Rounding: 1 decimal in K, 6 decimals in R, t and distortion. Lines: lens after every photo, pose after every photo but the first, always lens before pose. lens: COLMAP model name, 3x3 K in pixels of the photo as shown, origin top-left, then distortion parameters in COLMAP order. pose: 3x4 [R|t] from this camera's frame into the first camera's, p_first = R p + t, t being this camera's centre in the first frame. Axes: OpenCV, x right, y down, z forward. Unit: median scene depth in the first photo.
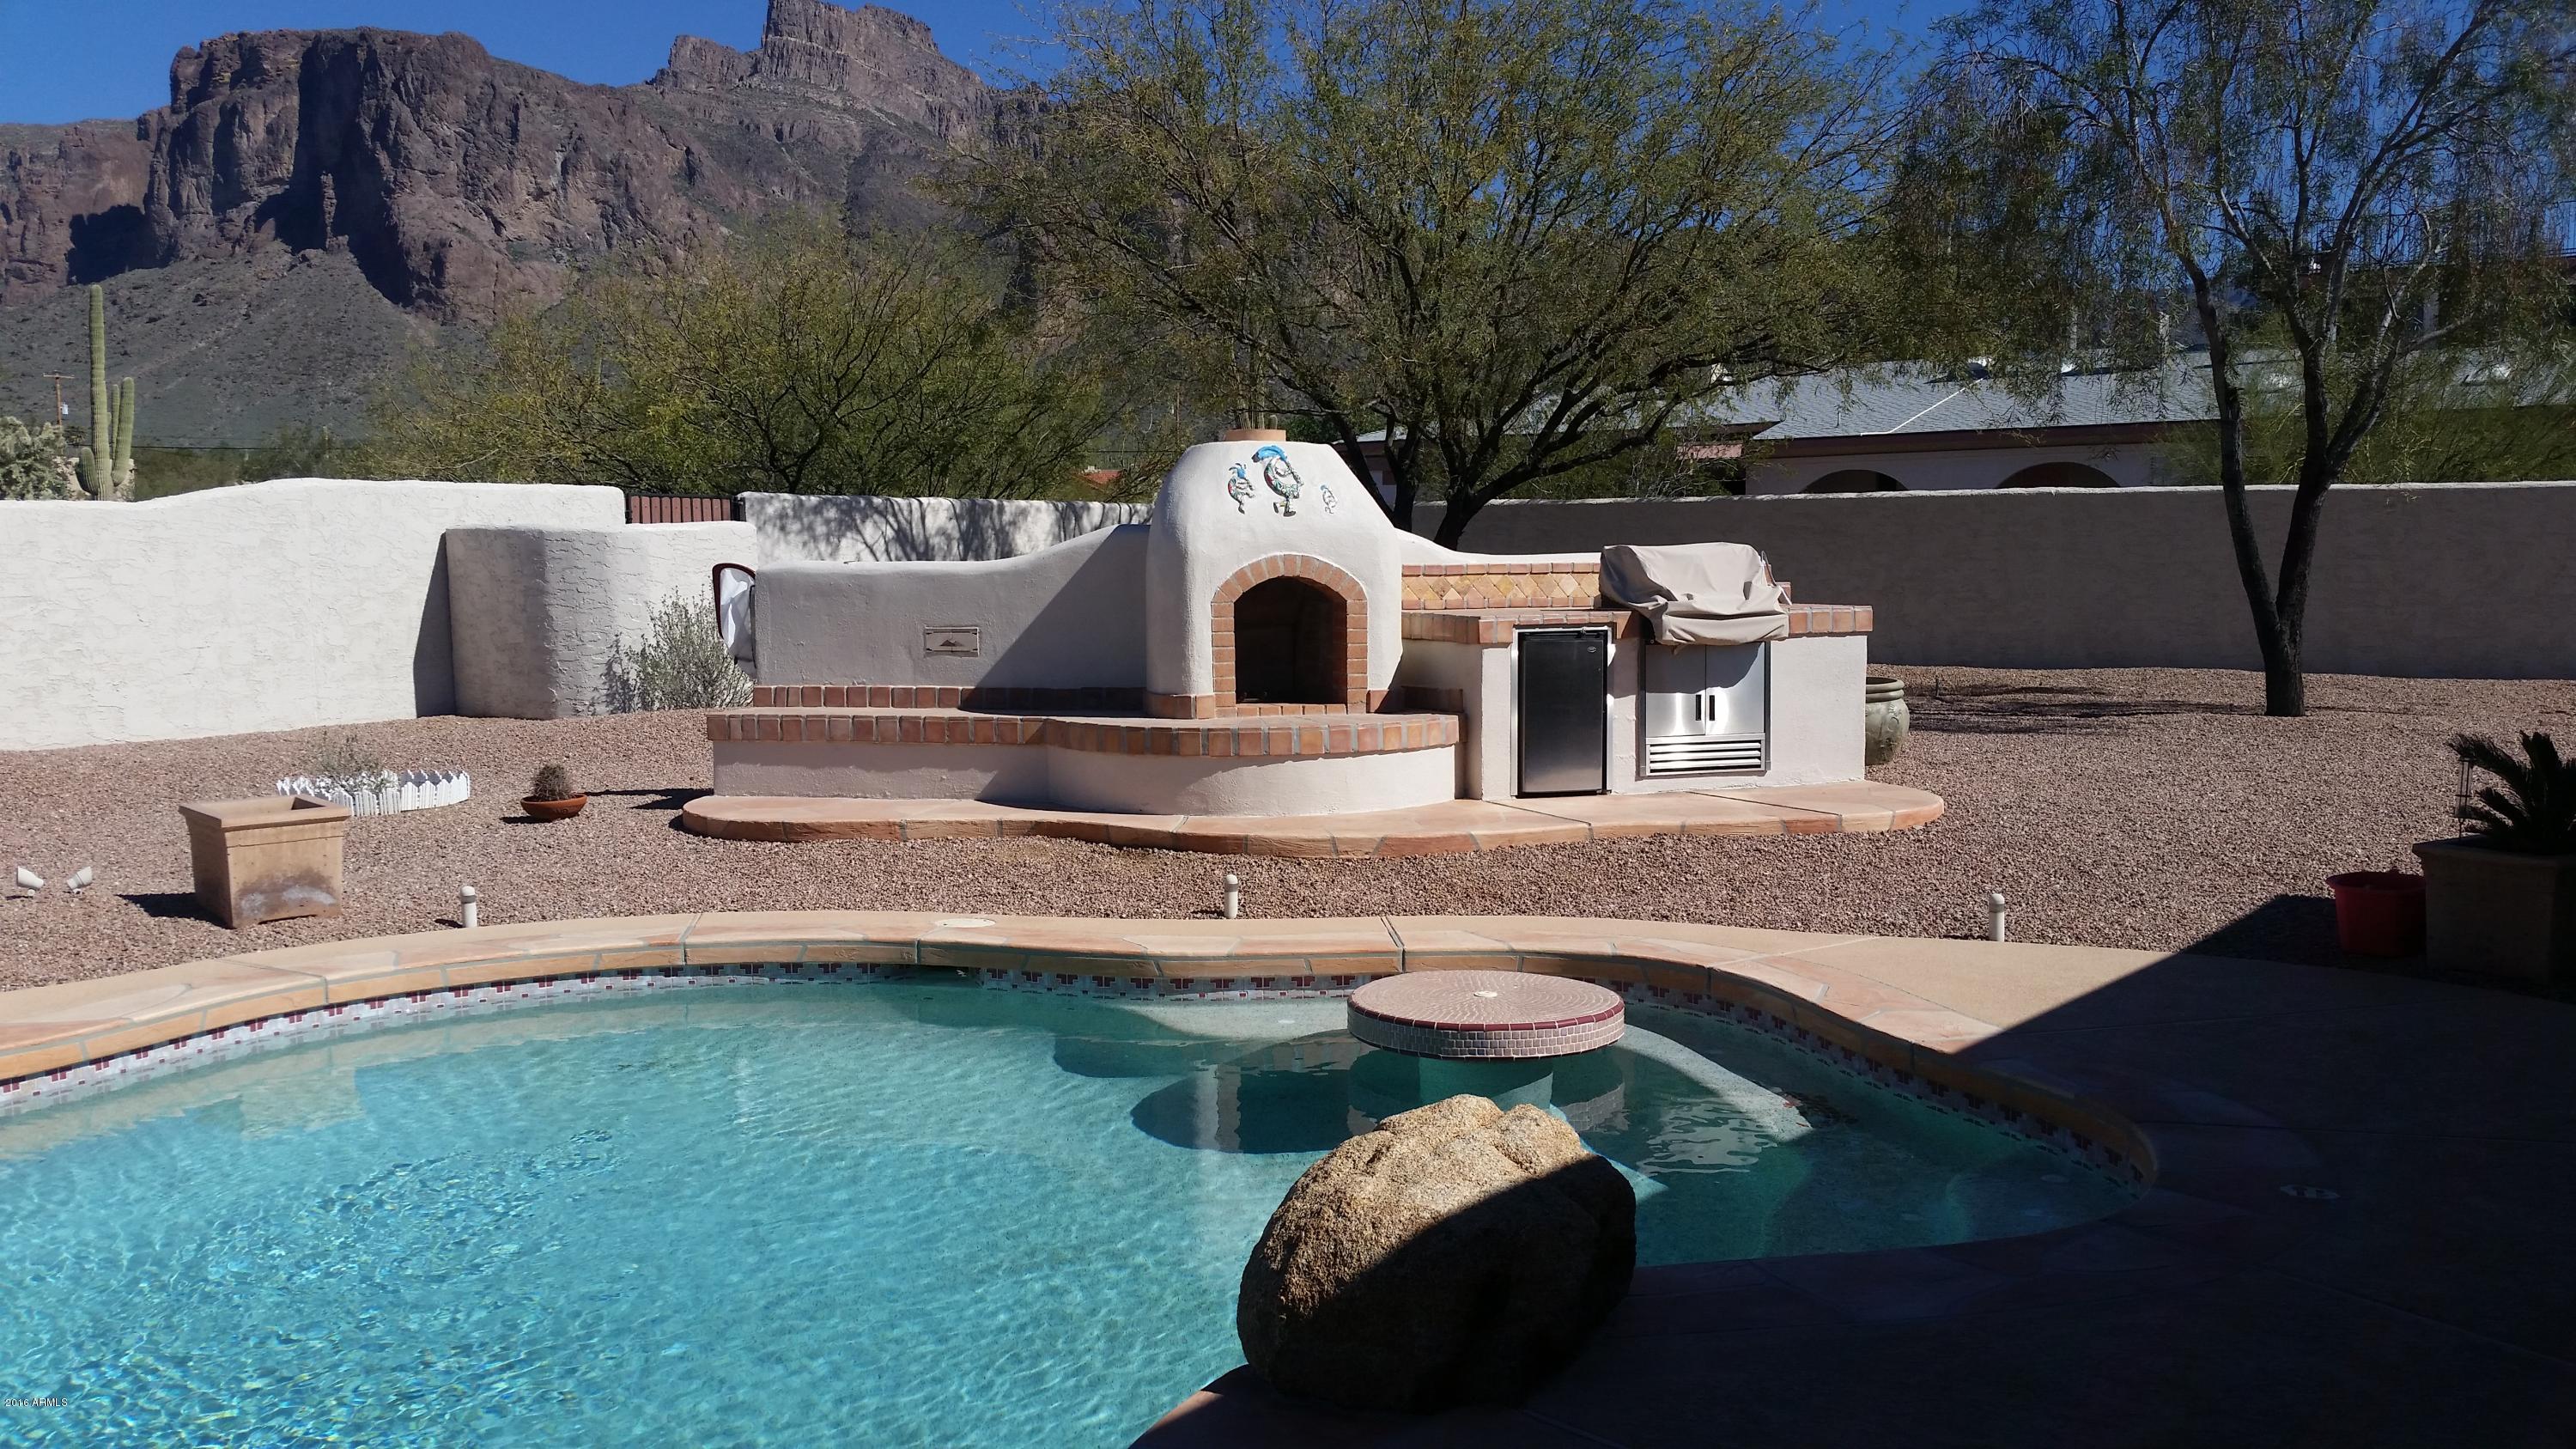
lens RADIAL K [[2127.2, 0, 1288.0], [0, 2127.2, 724.5], [0, 0, 1]] dist [0.113918, -0.320469]
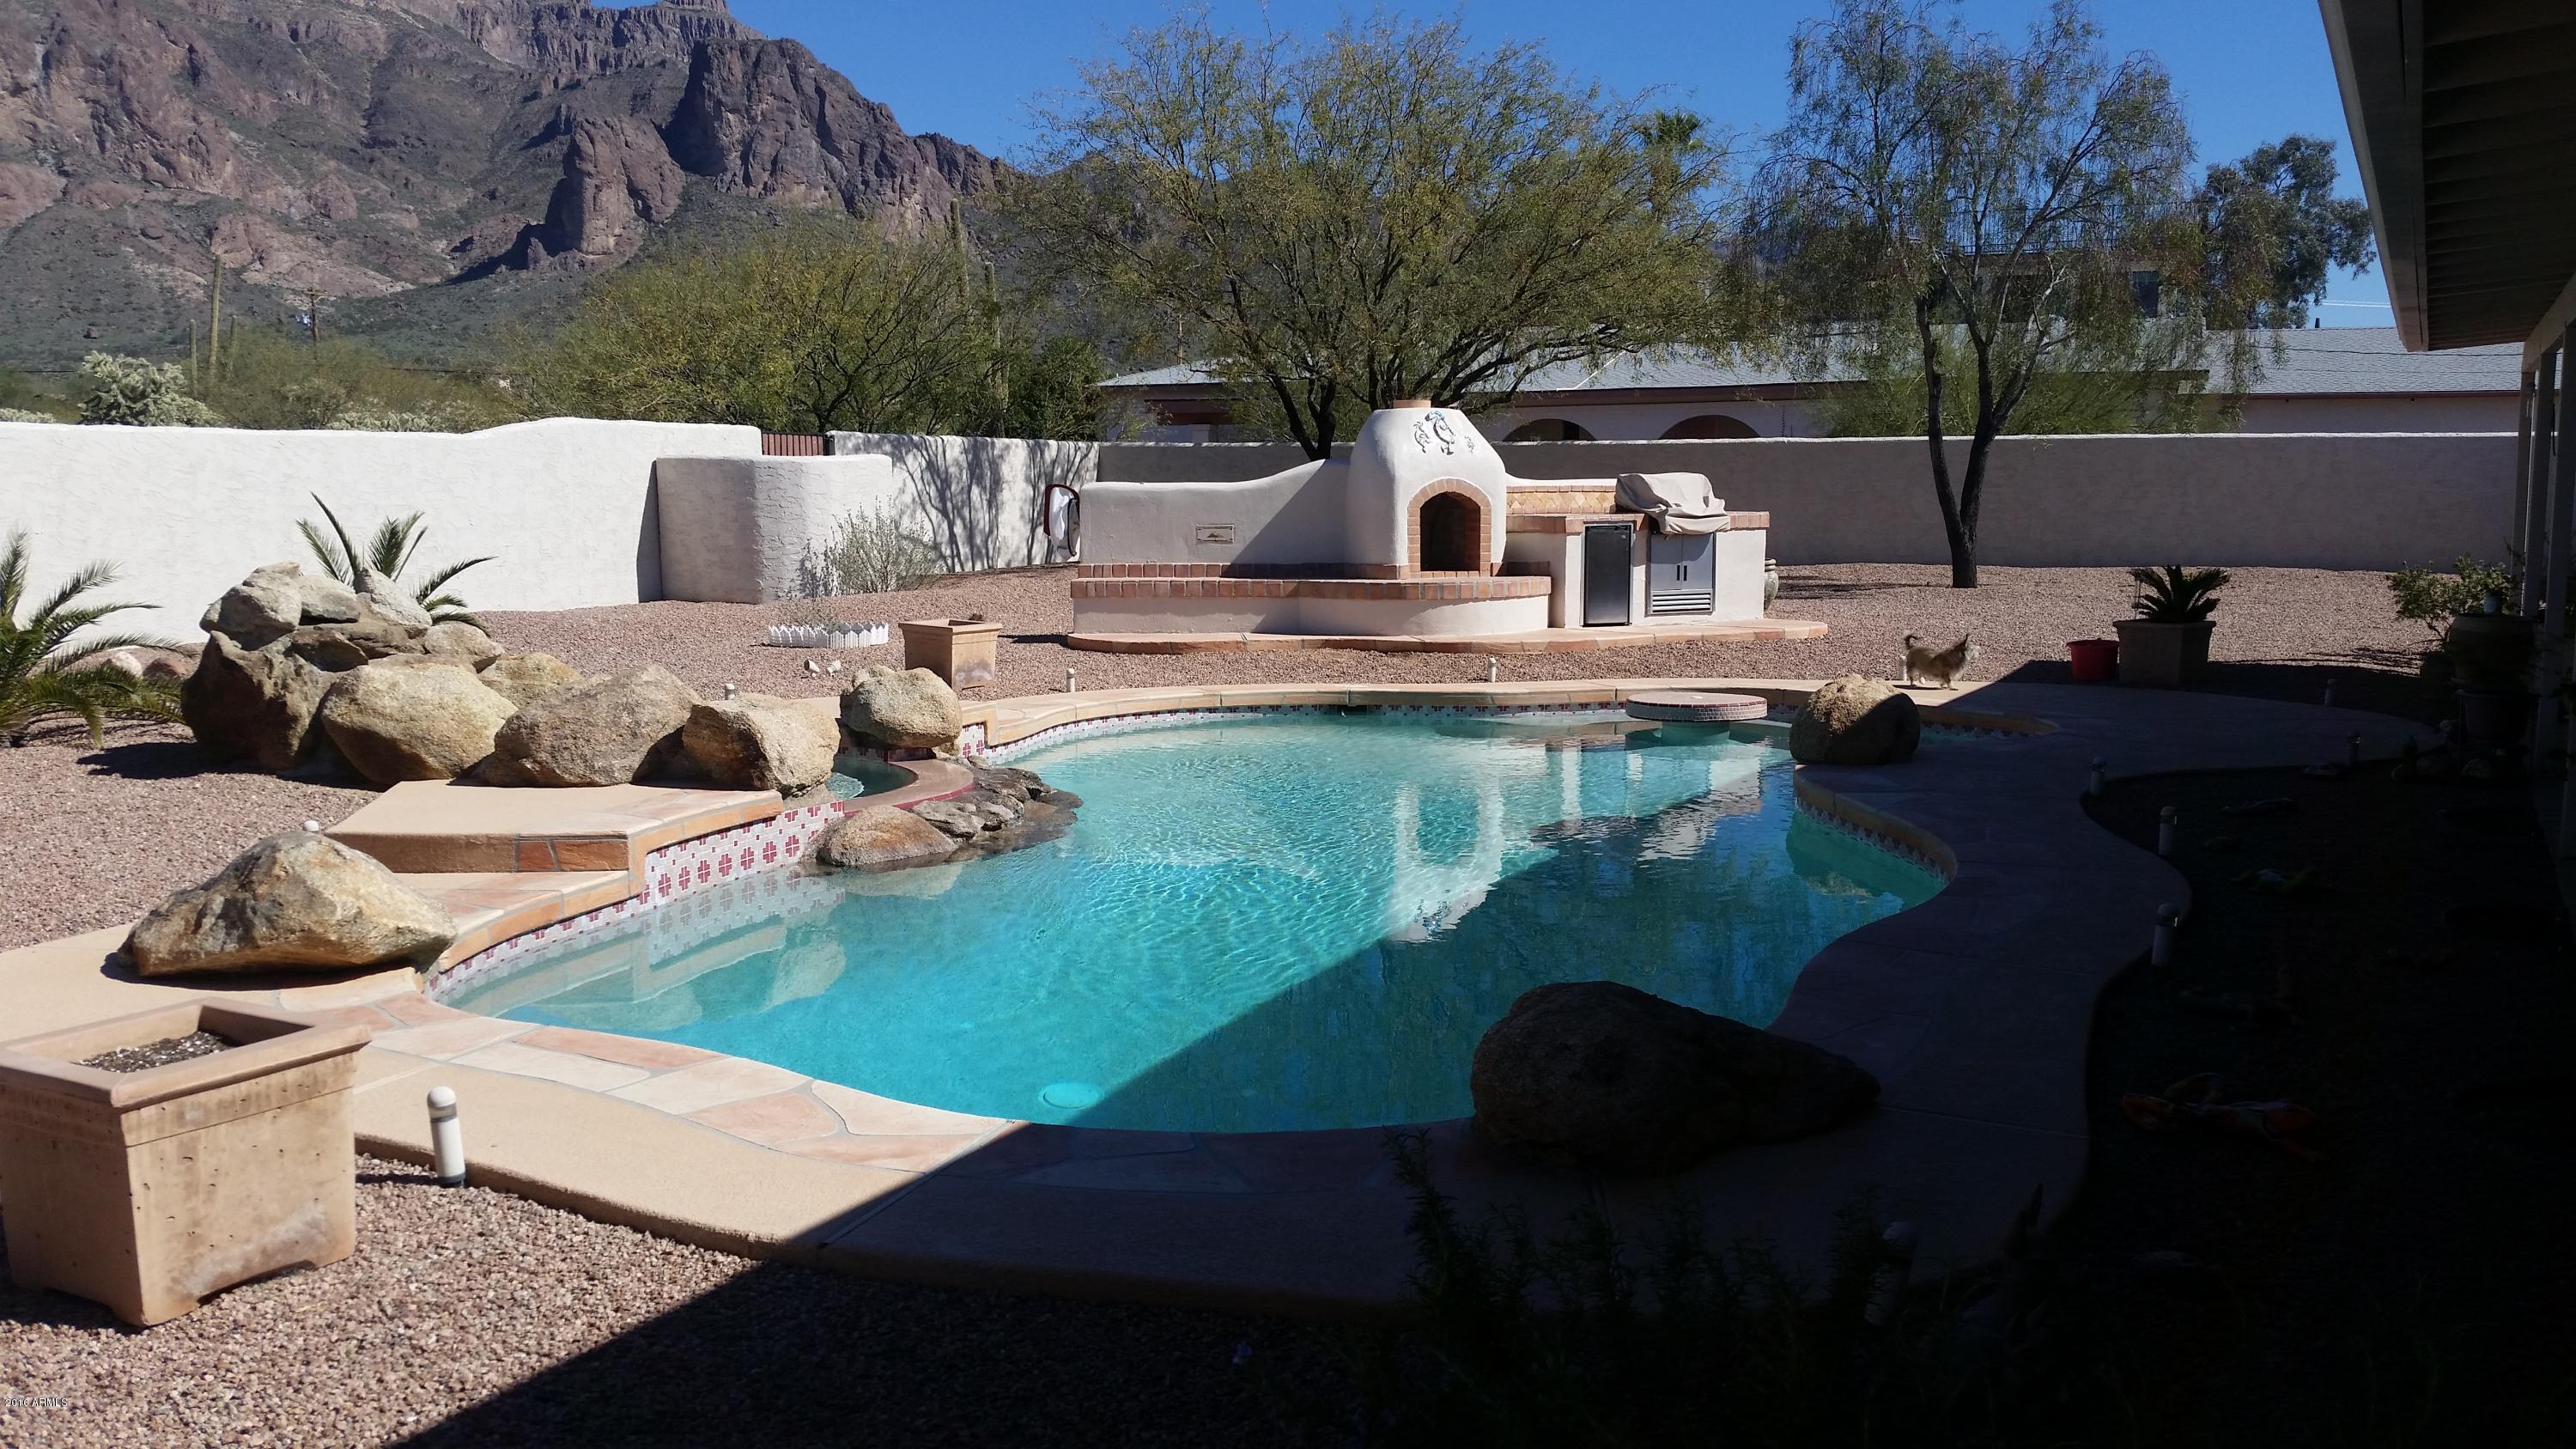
lens RADIAL K [[2127.2, 0, 1288.0], [0, 2127.2, 724.5], [0, 0, 1]] dist [0.113918, -0.320469]
pose [[0.980575, -0.017883, 0.195328, -0.421982], [0.011924, 0.999428, 0.031643, 0.052641], [-0.195782, -0.028700, 0.980227, -0.555141]]
